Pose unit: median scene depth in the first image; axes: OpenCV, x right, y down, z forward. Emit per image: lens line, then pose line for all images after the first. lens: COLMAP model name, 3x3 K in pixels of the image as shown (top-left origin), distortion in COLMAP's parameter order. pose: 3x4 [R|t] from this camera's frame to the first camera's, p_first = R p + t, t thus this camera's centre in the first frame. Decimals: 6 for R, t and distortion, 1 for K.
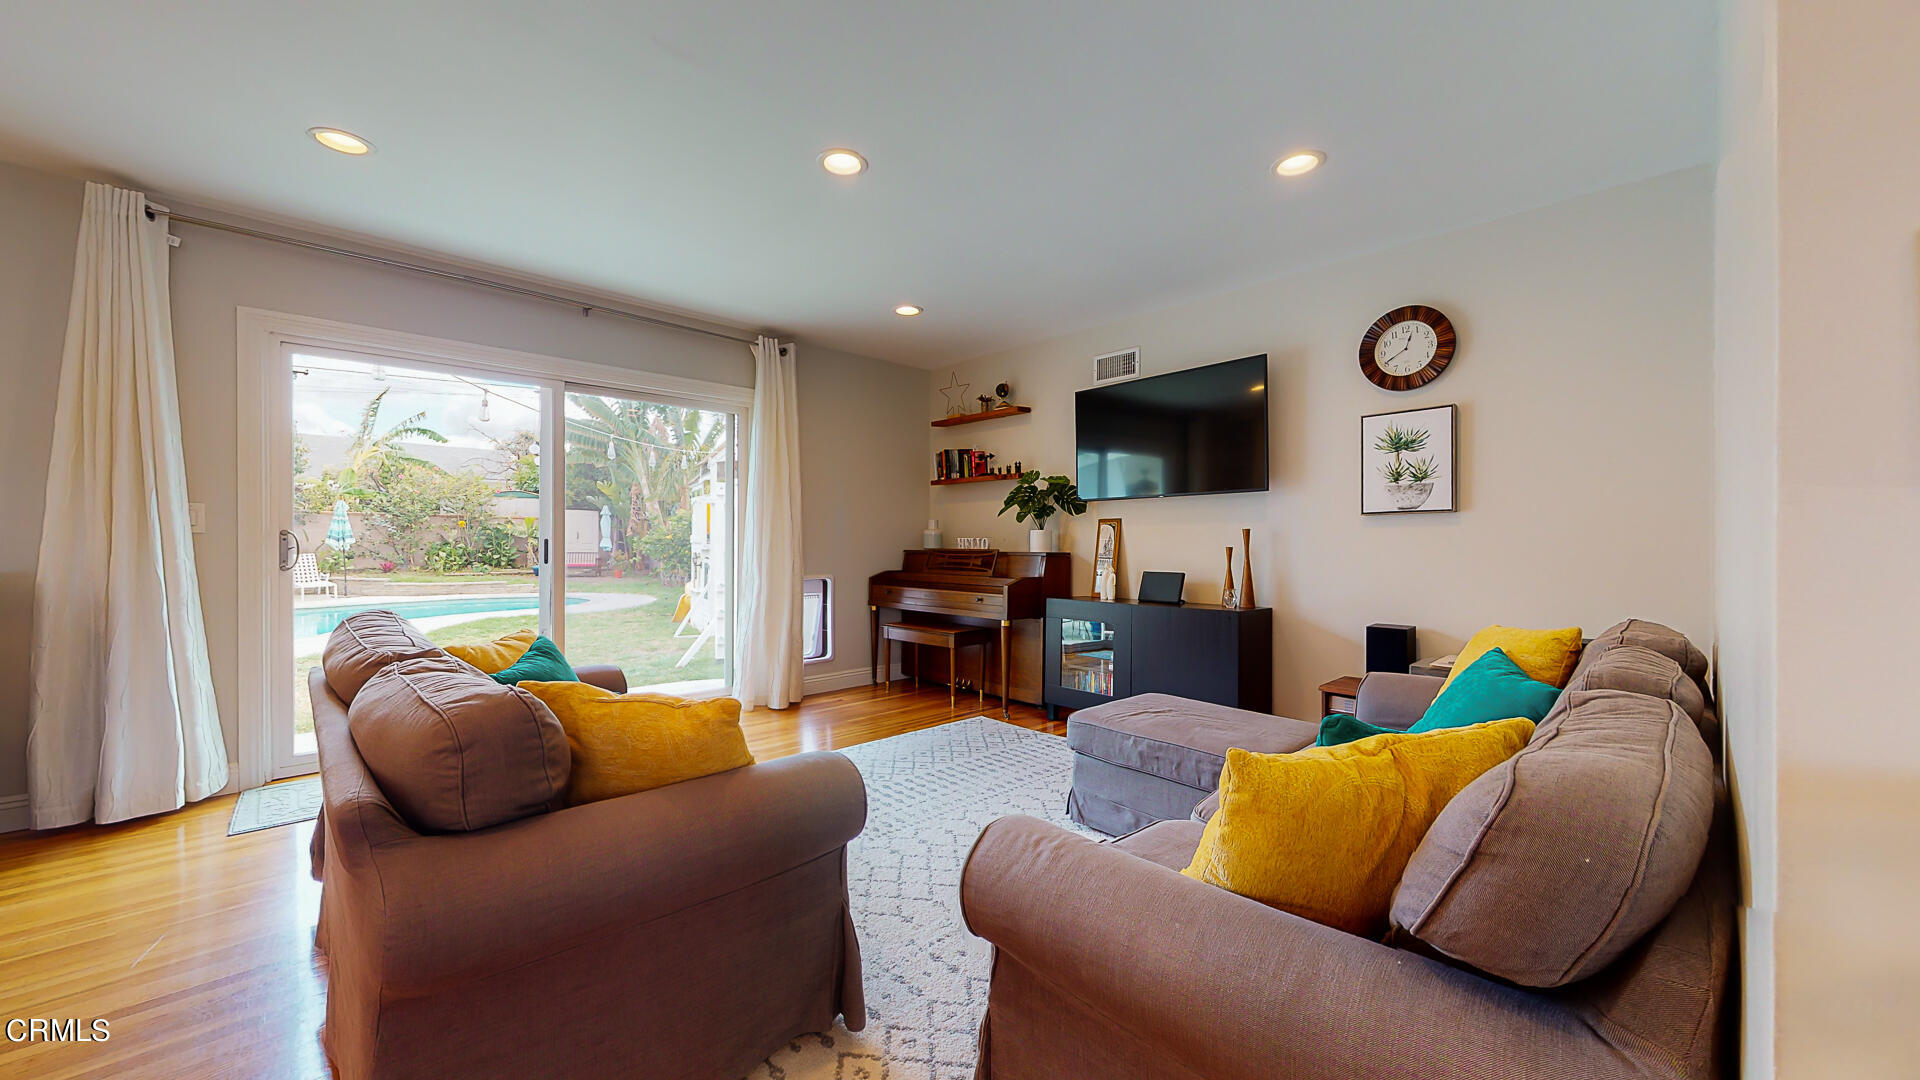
lens RADIAL K [[701.7, 0, 964.4], [0, 701.7, 542.2], [0, 0, 1]] dist [-0.001226, 0.000091]
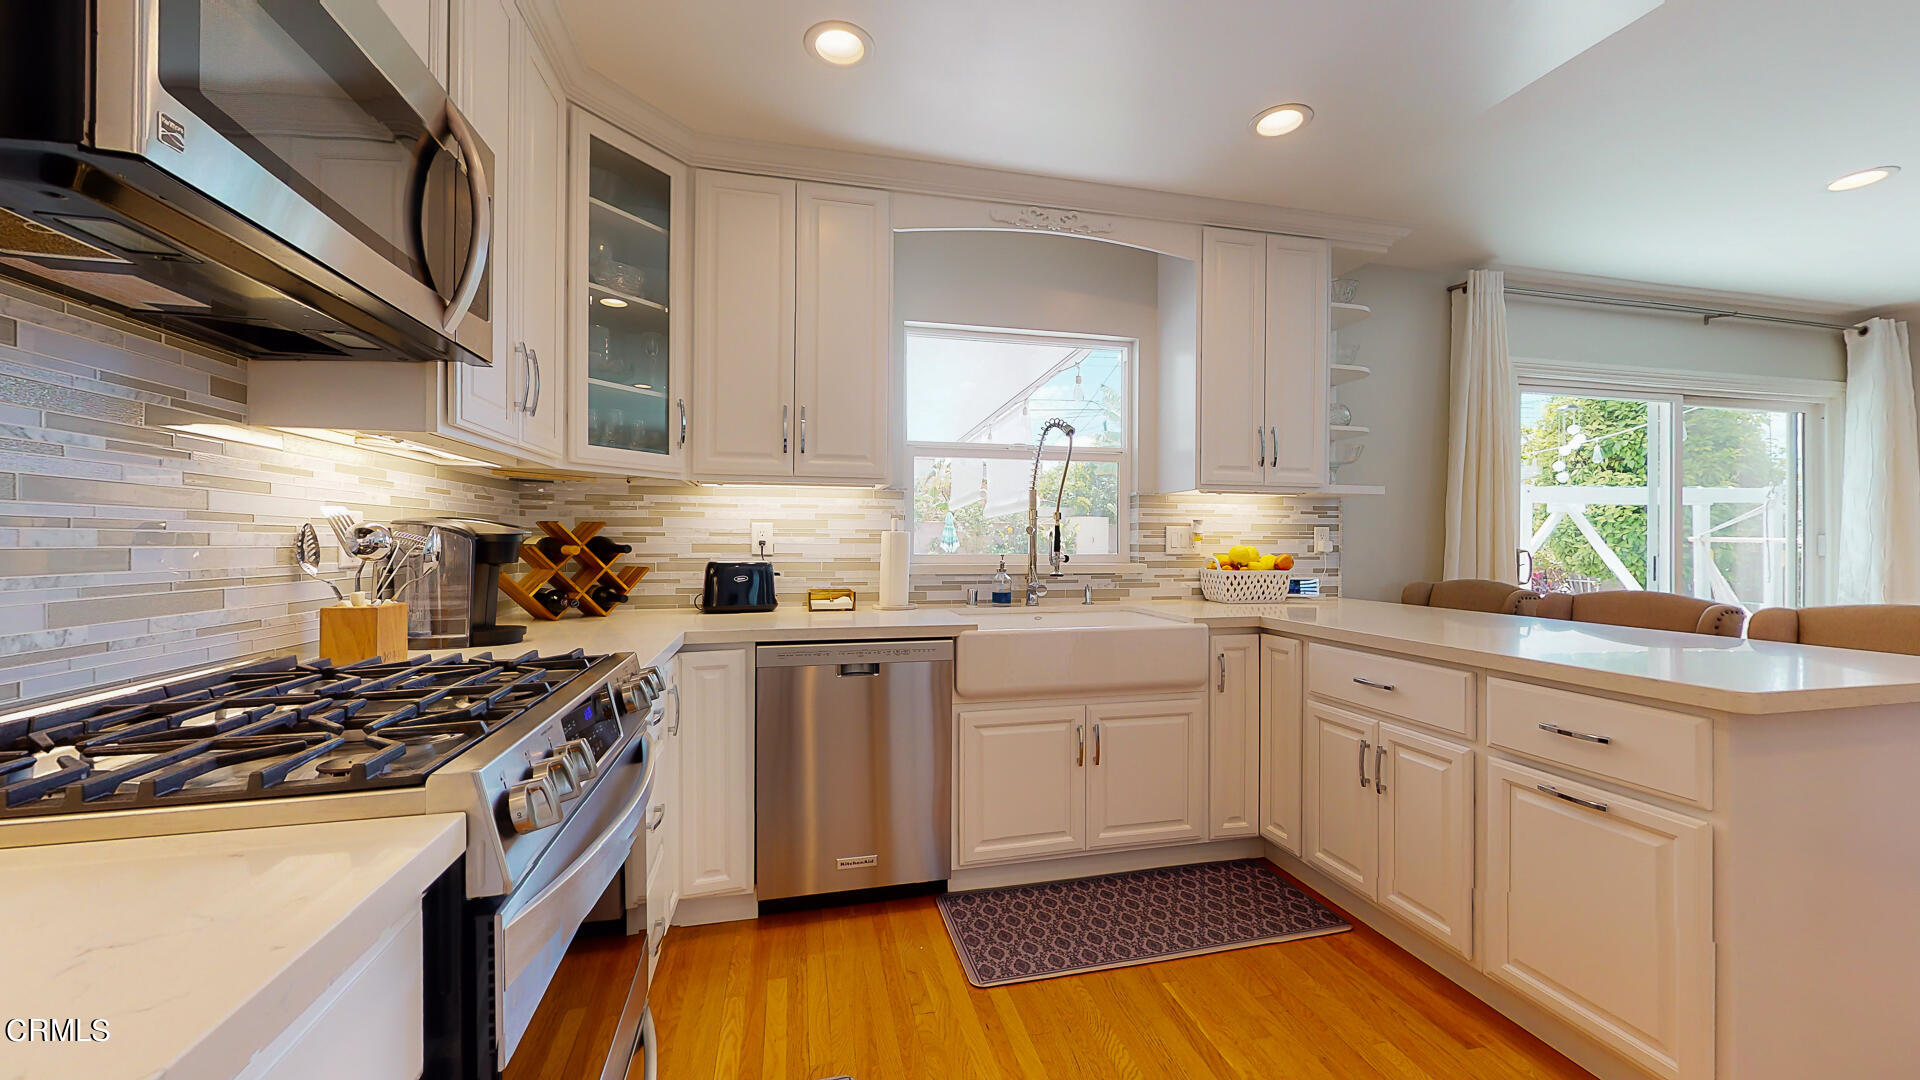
lens RADIAL K [[701.7, 0, 956.6], [0, 701.7, 539.7], [0, 0, 1]] dist [-0.001226, 0.000091]
pose [[0.855134, 0.003431, -0.518396, -0.222789], [-0.006149, 0.999975, -0.003525, -0.004401], [0.518371, 0.006202, 0.855134, -0.085562]]
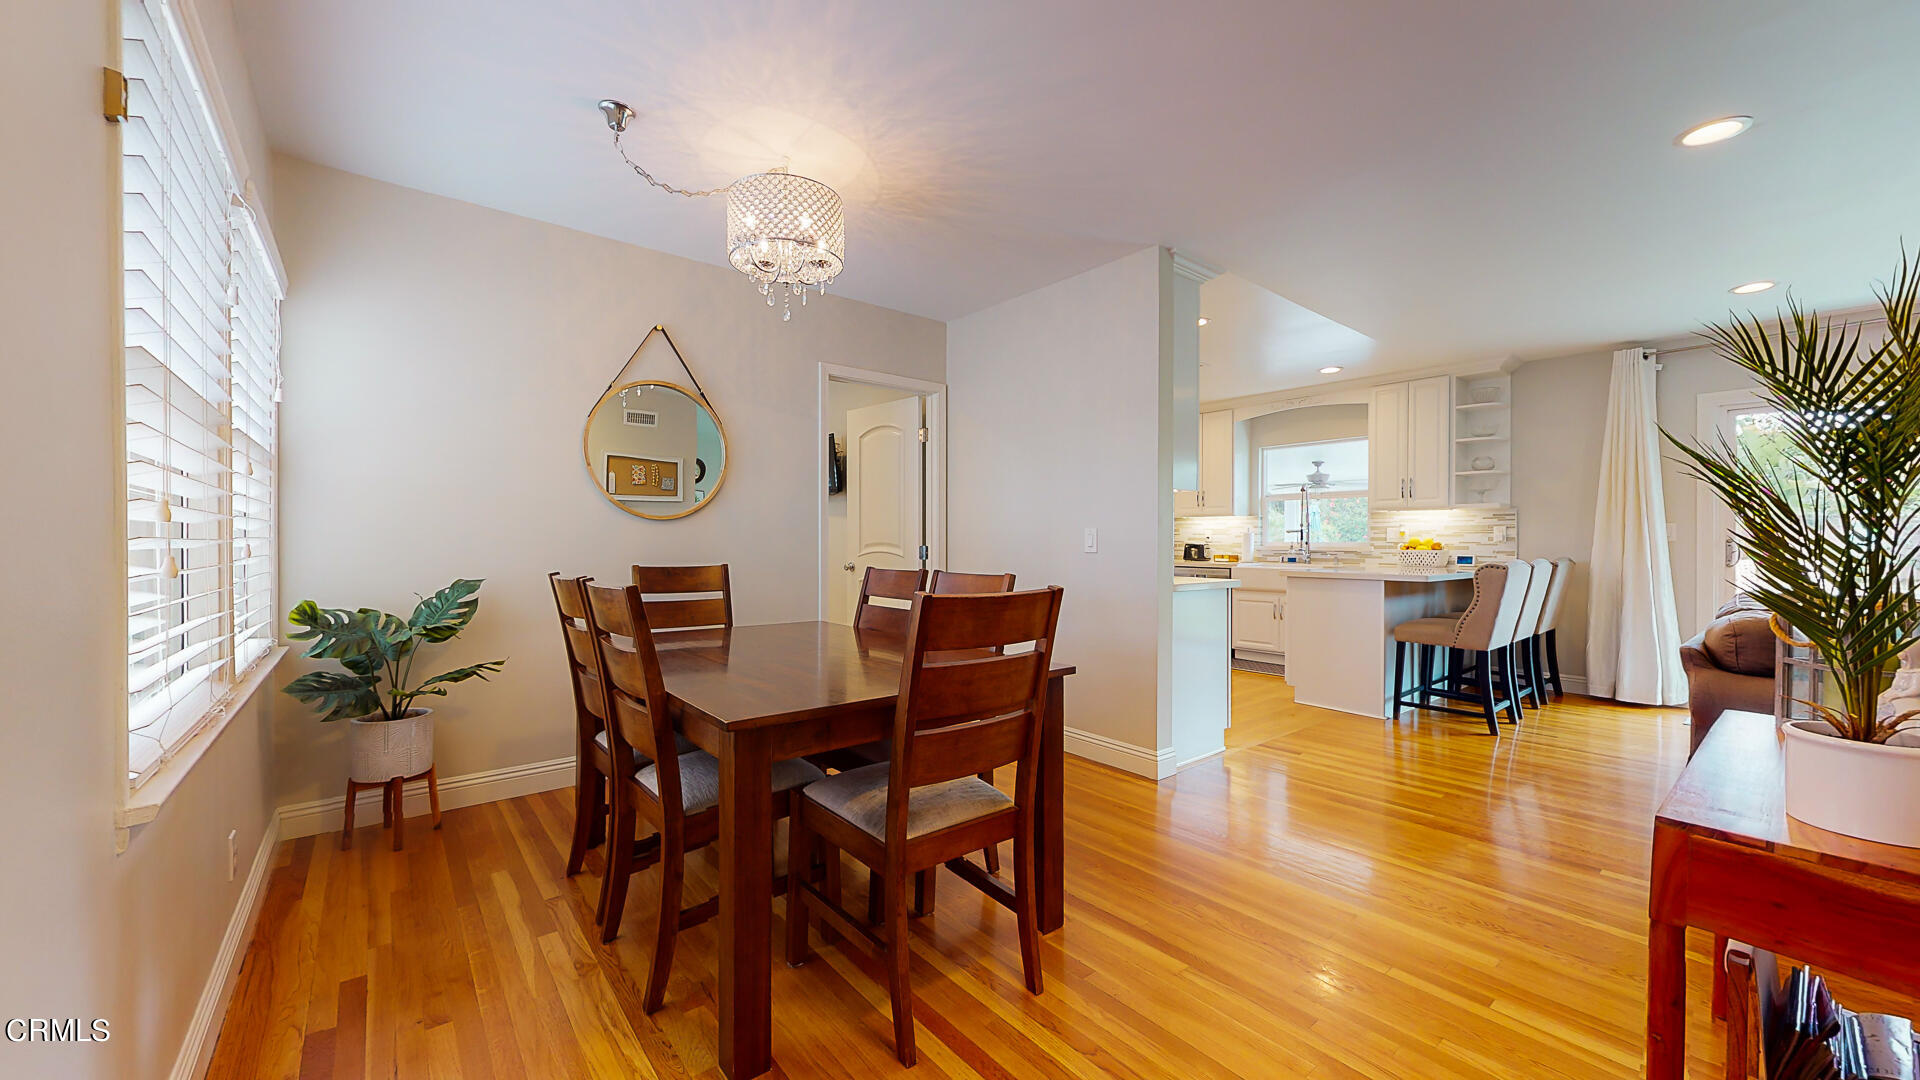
lens RADIAL K [[701.7, 0, 959.1], [0, 701.7, 540.7], [0, 0, 1]] dist [-0.001226, 0.000091]
pose [[-0.087903, -0.001840, -0.996127, 0.118794], [-0.007697, 0.999970, -0.001168, -0.000113], [0.996099, 0.007564, -0.087914, -0.089104]]
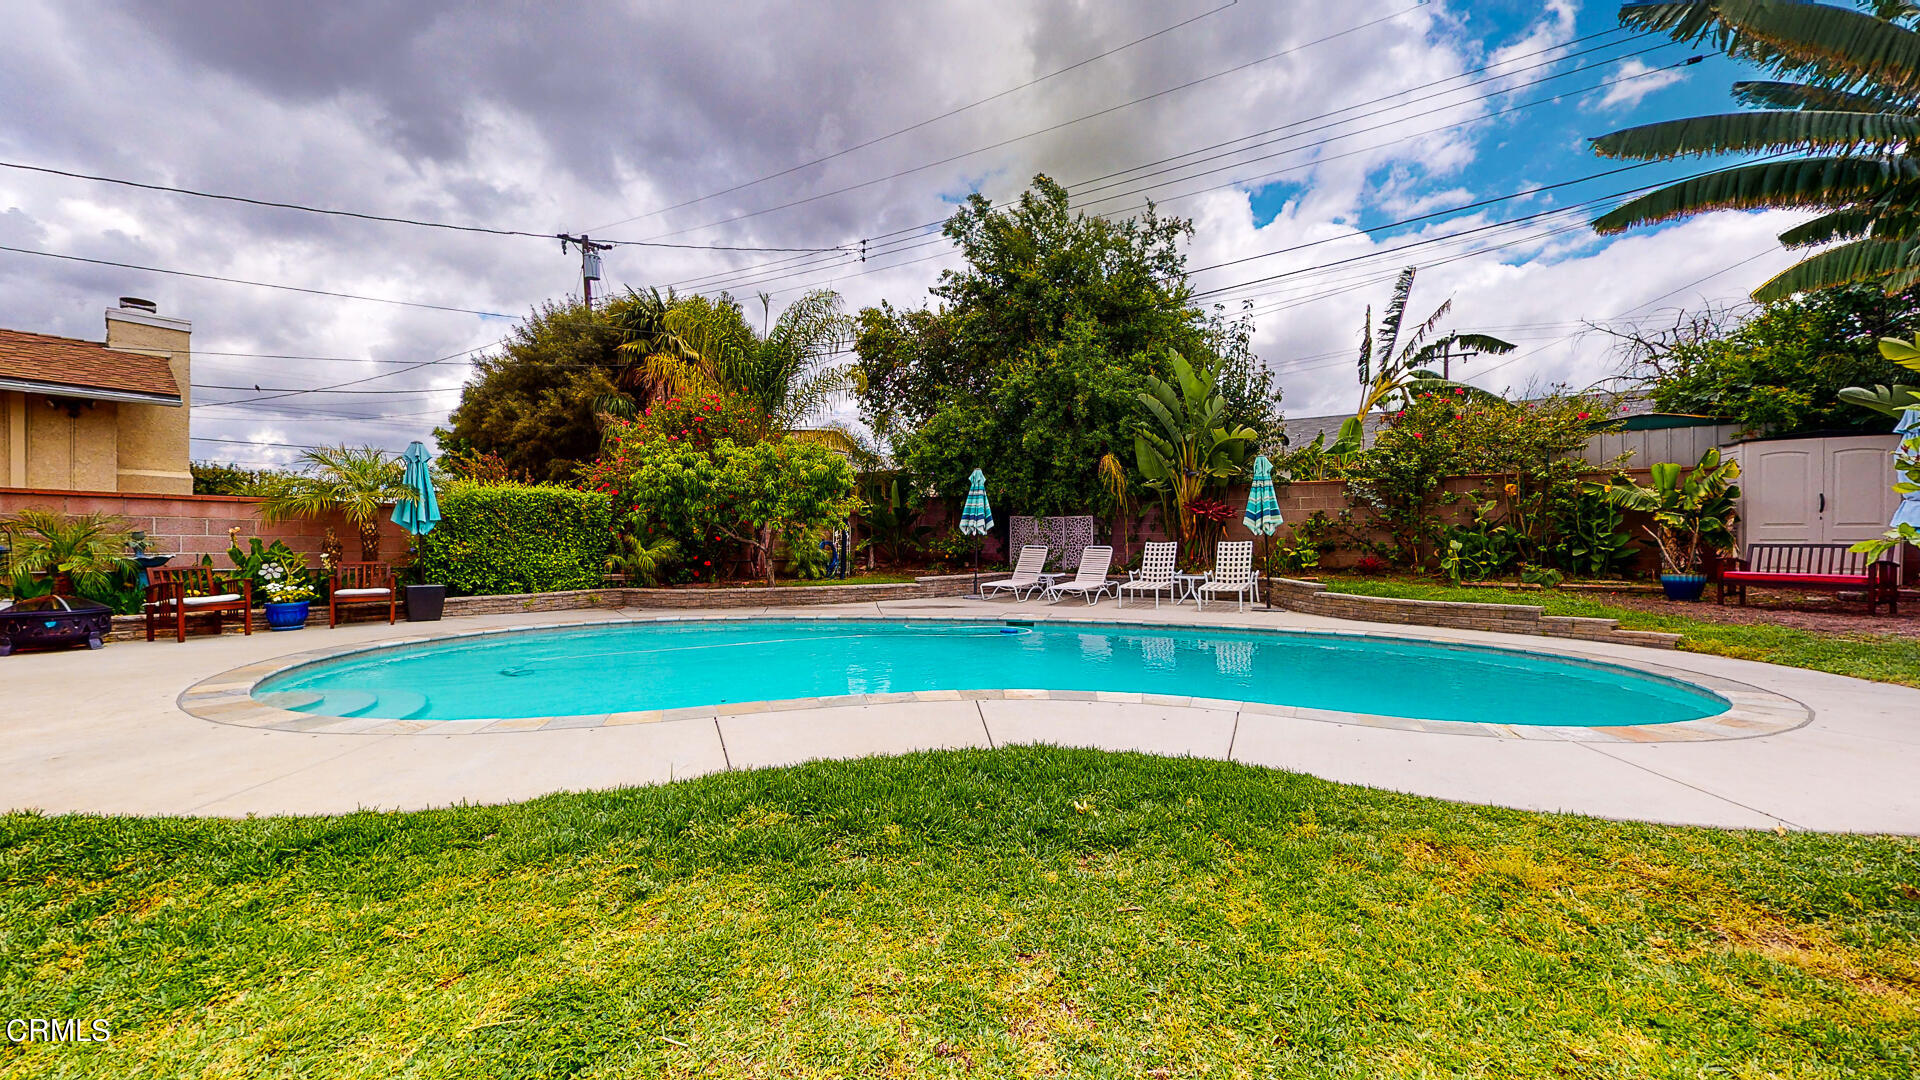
lens RADIAL K [[701.7, 0, 942.4], [0, 701.7, 542.4], [0, 0, 1]] dist [-0.001226, 0.000091]
pose [[0.099729, 0.001329, -0.995014, -0.291940], [-0.002815, 0.999995, 0.001054, 0.018076], [0.995011, 0.002696, 0.099732, 0.648936]]
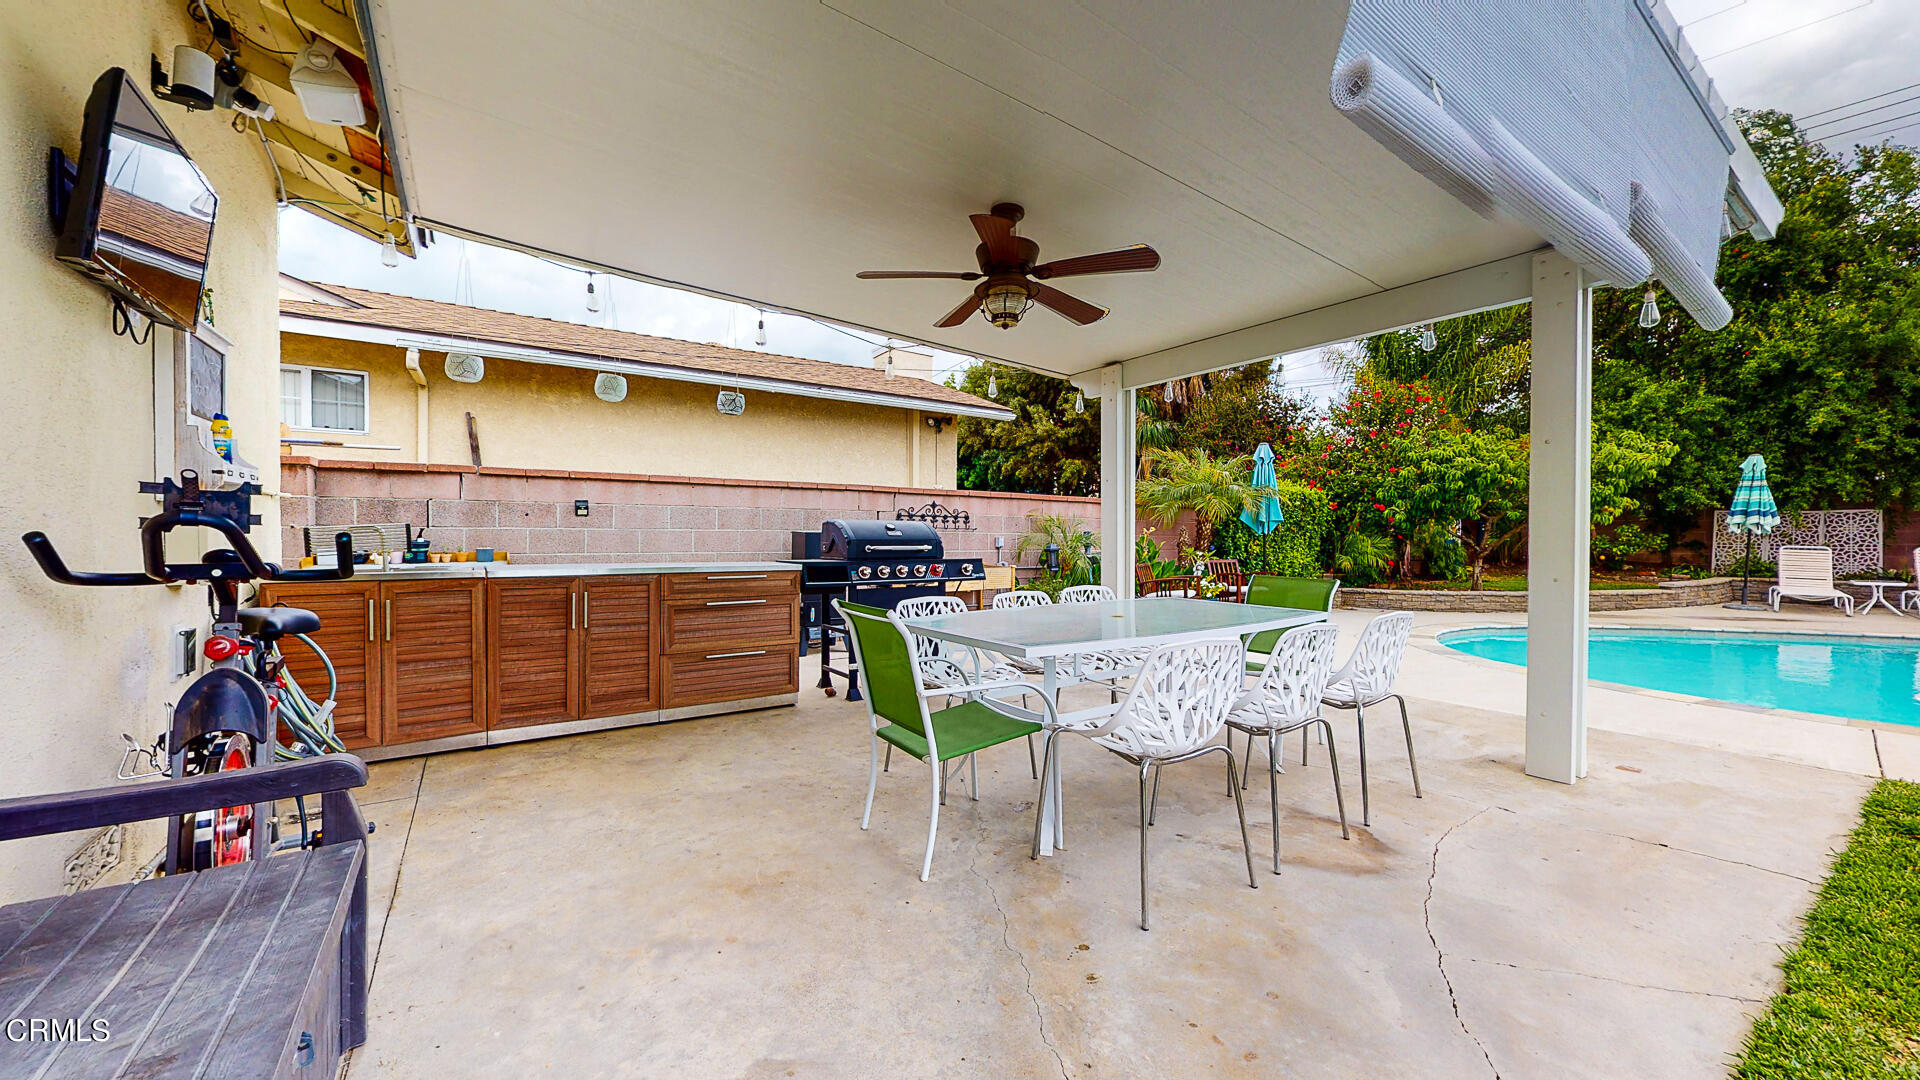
lens RADIAL K [[701.7, 0, 962.5], [0, 701.7, 538.6], [0, 0, 1]] dist [-0.001226, 0.000091]
pose [[-0.179592, -0.003341, -0.983736, -0.289545], [-0.006471, 0.999977, -0.002215, 0.021235], [0.983720, 0.005968, -0.179609, 0.172160]]
